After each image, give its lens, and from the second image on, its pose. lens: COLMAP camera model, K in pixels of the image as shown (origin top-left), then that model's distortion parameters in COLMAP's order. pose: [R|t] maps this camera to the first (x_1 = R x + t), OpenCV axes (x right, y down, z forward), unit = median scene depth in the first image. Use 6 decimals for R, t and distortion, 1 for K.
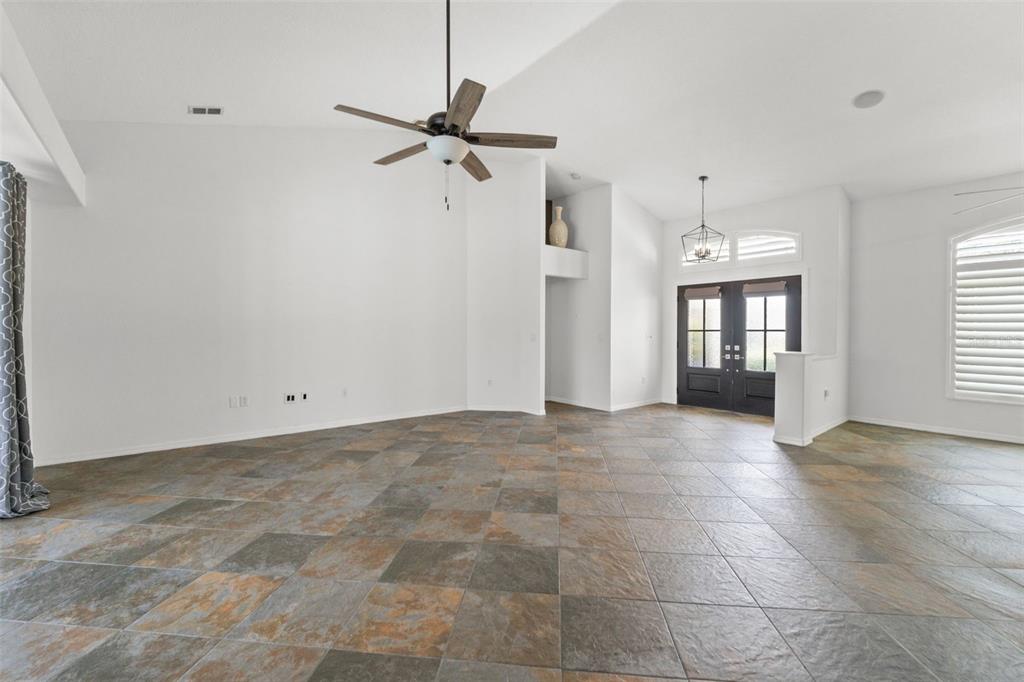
lens RADIAL K [[443.7, 0, 512.0], [0, 443.7, 341.0], [0, 0, 1]] dist [-0.000063, -0.000034]
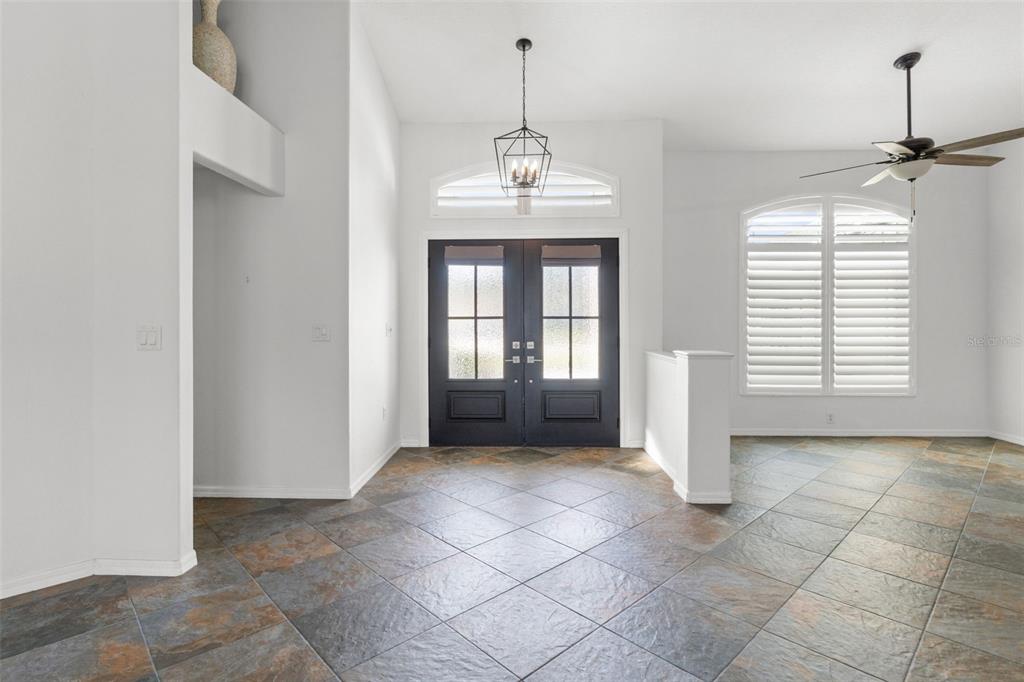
lens RADIAL K [[510.9, 0, 512.7], [0, 510.9, 321.9], [0, 0, 1]] dist [-0.001195, -0.000454]
pose [[0.671235, -0.004080, 0.741233, -0.048555], [0.015490, 0.999844, -0.008524, -0.011721], [-0.741083, 0.017203, 0.671193, 0.533342]]
